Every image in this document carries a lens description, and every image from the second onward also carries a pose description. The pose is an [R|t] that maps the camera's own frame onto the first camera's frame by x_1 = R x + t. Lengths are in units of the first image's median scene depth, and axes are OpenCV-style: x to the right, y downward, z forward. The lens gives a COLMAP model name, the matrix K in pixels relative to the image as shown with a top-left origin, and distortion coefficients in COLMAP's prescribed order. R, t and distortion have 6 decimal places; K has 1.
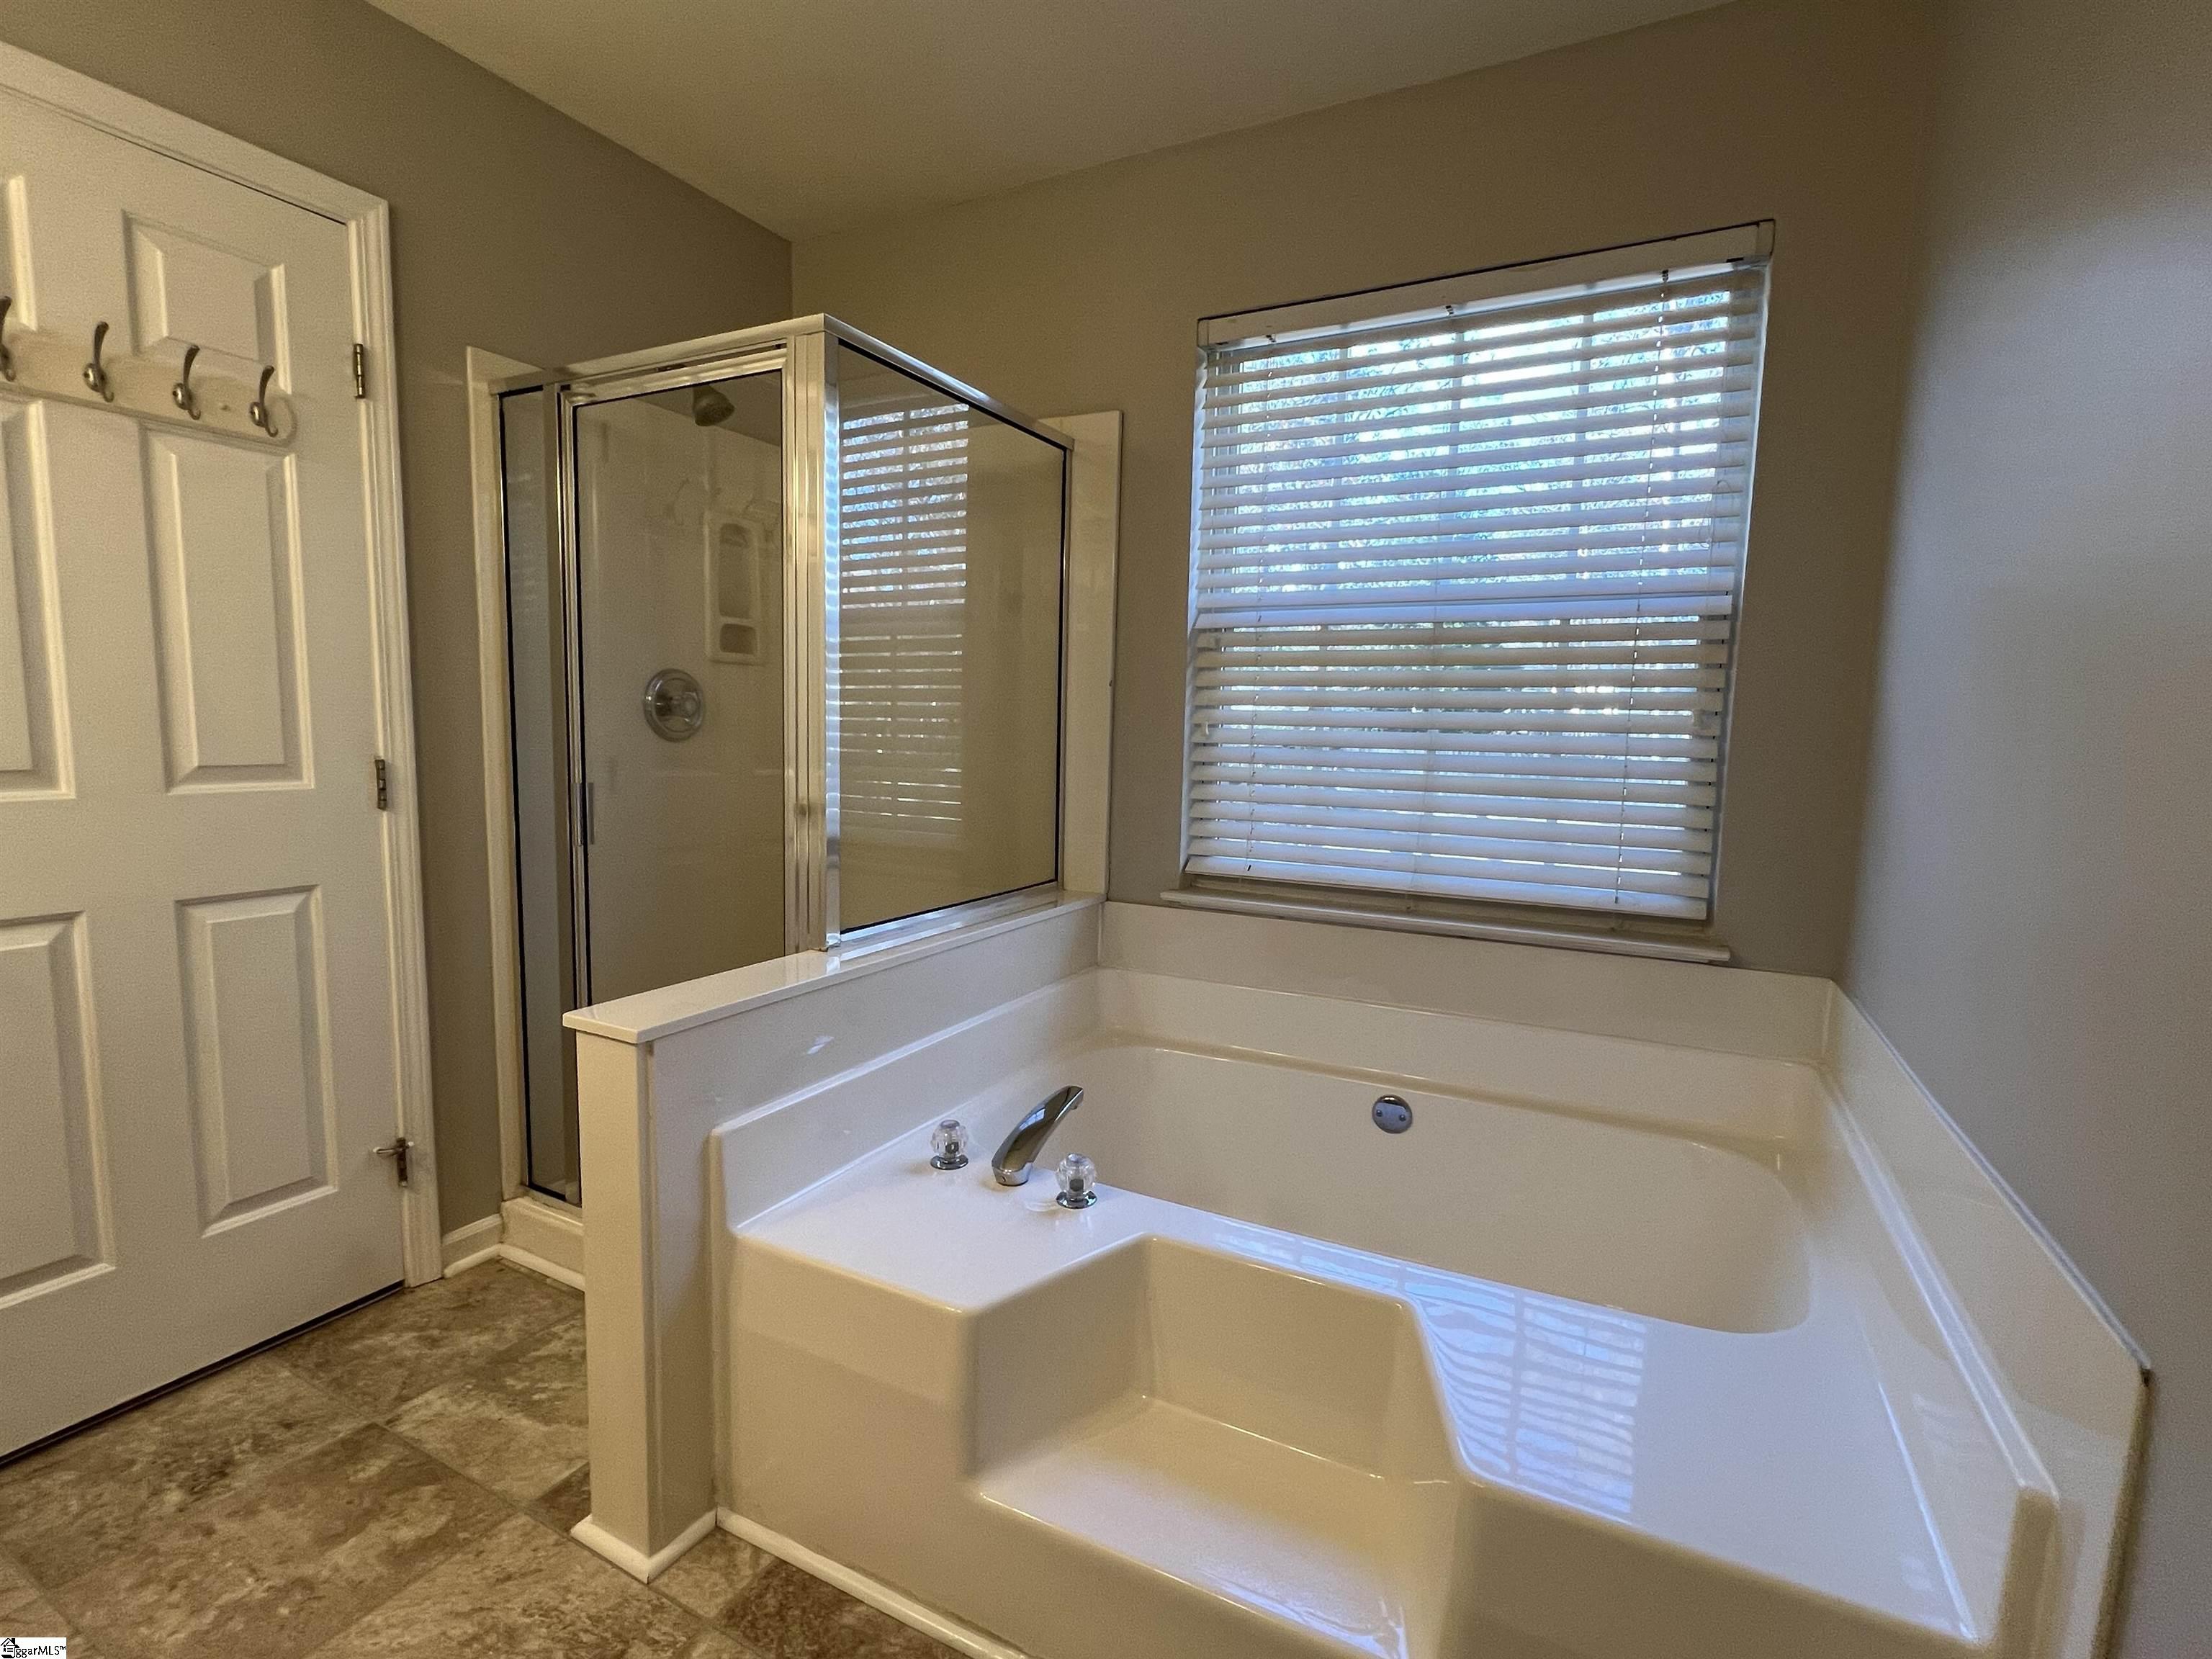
lens RADIAL K [[1029.6, 0, 1103.9], [0, 1029.6, 831.7], [0, 0, 1]] dist [0.001352, 0.000412]
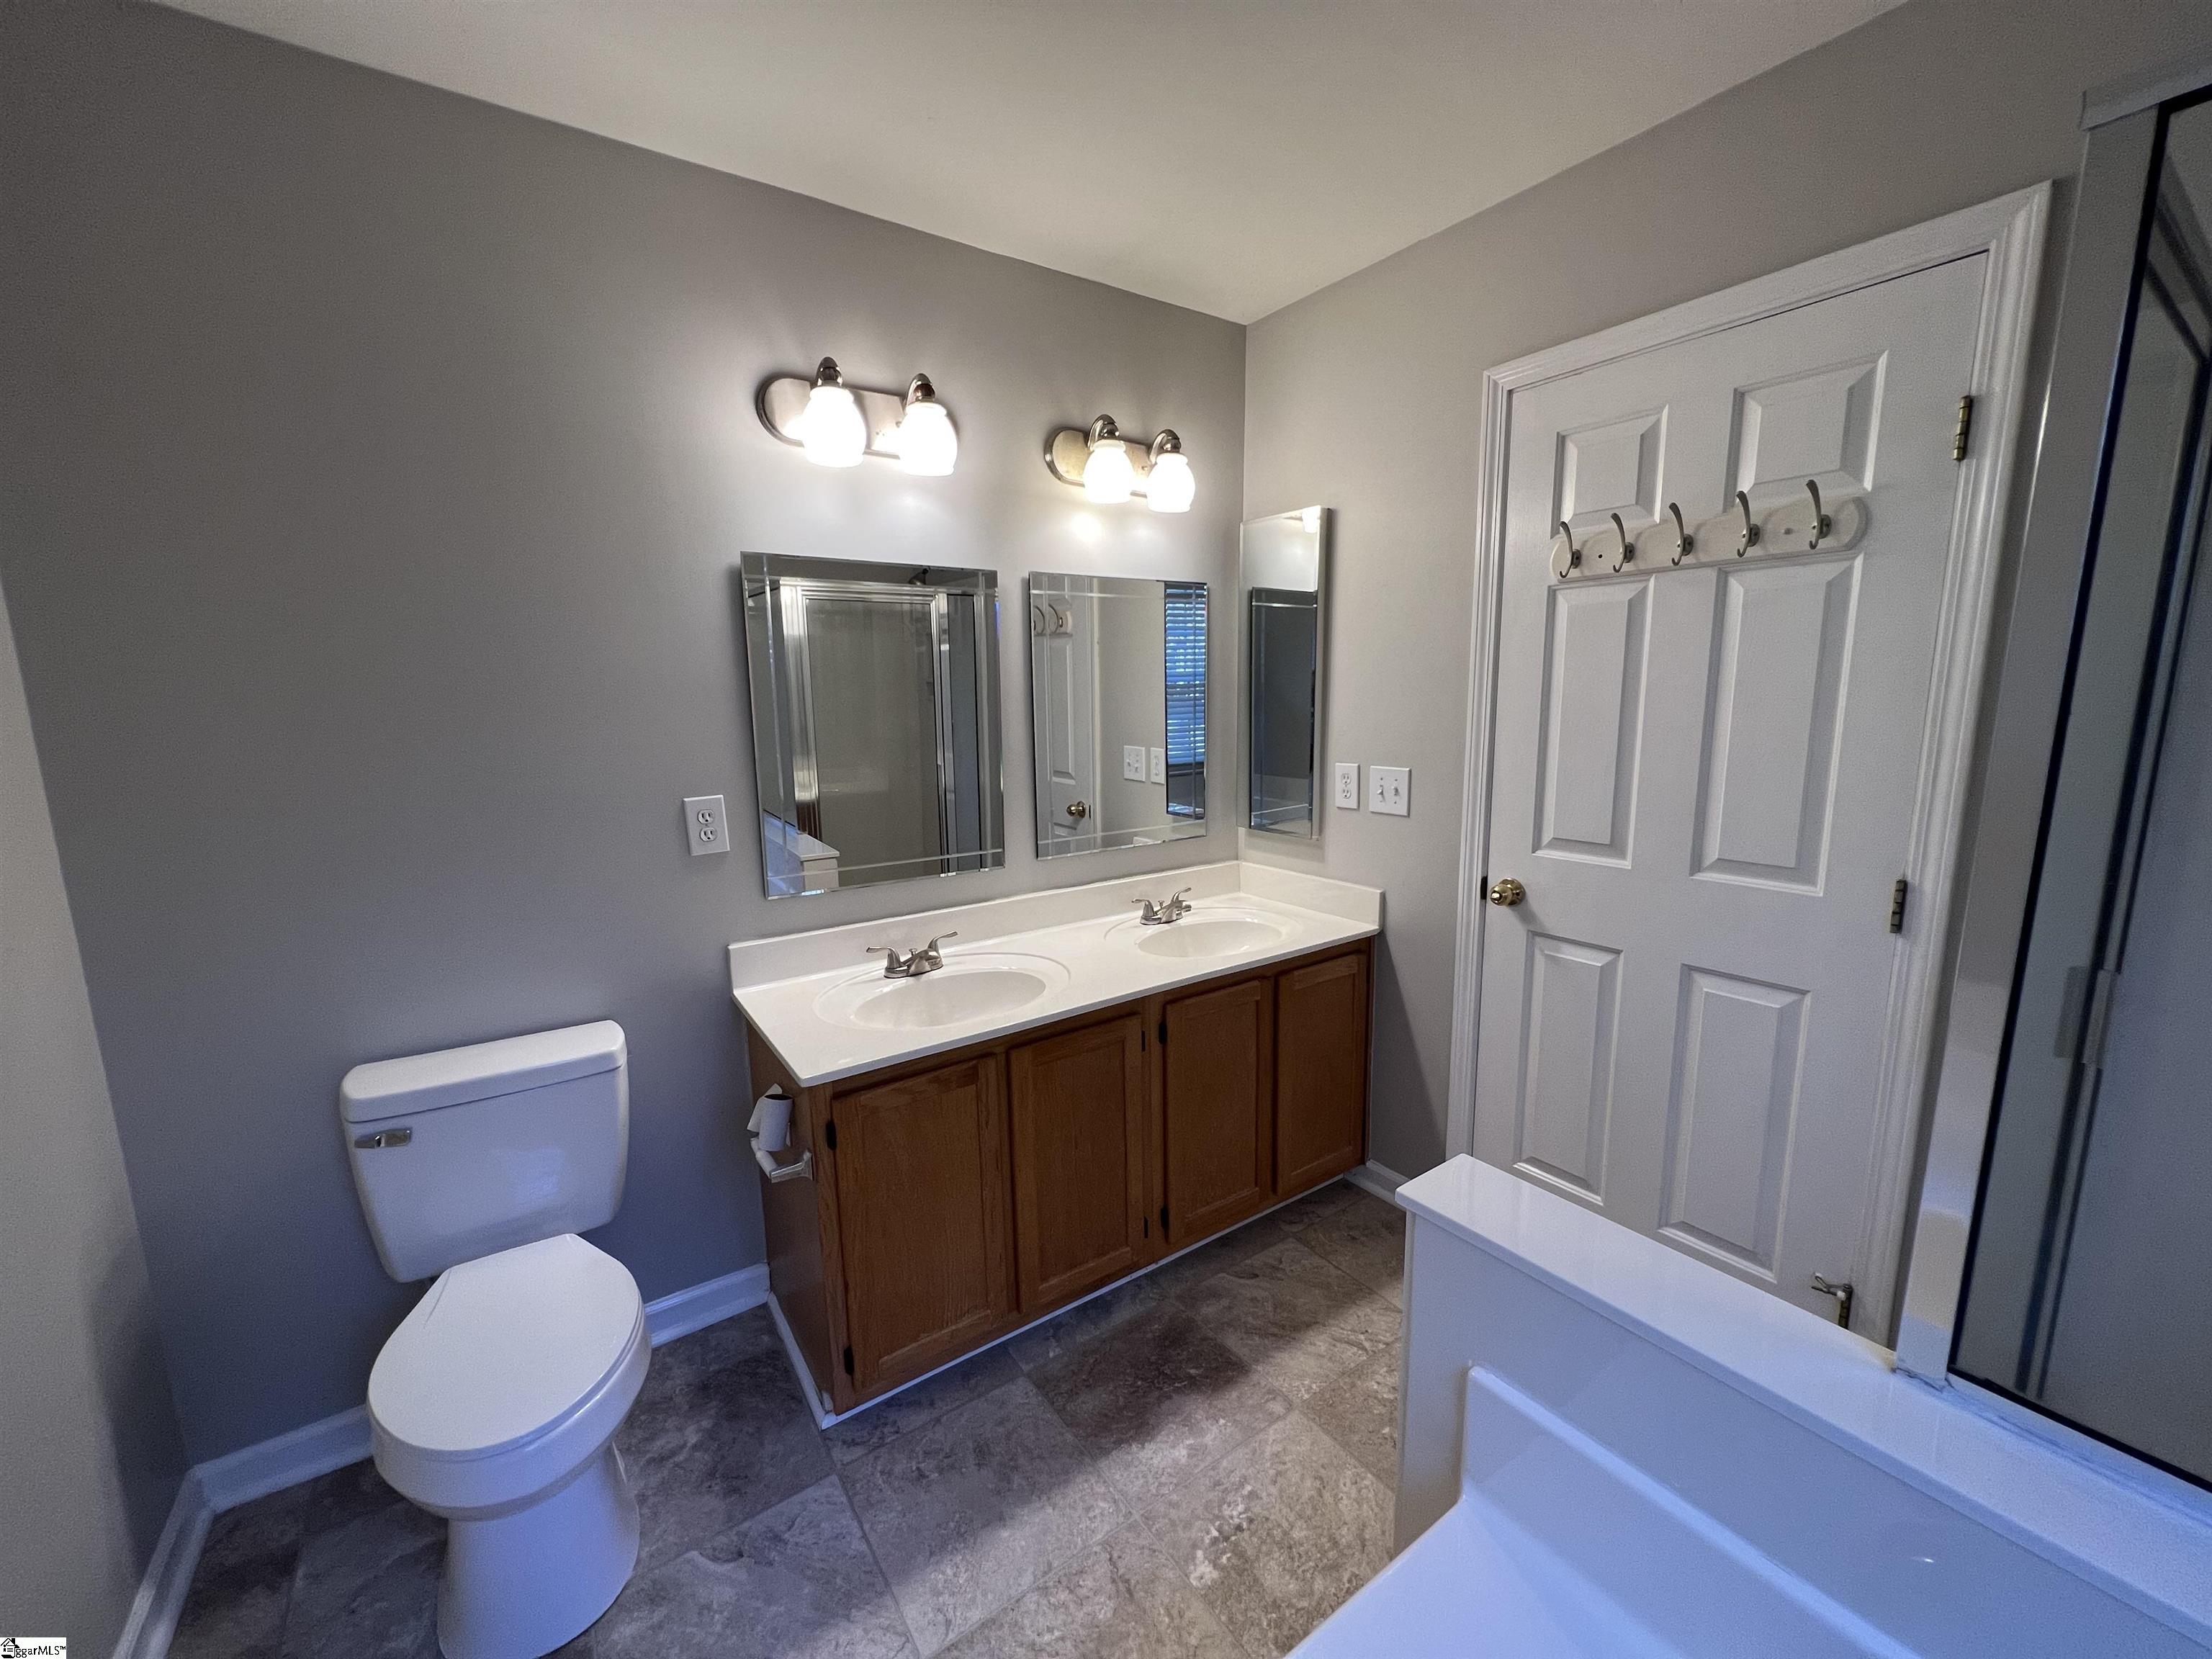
lens RADIAL K [[870.2, 0, 1097.7], [0, 870.2, 827.9], [0, 0, 1]] dist [-0.000709, -0.000085]
pose [[-0.465423, 0.127253, -0.875893, 0.290061], [-0.087010, 0.978239, 0.188357, -0.219105], [0.880801, 0.163877, -0.444222, 0.815498]]
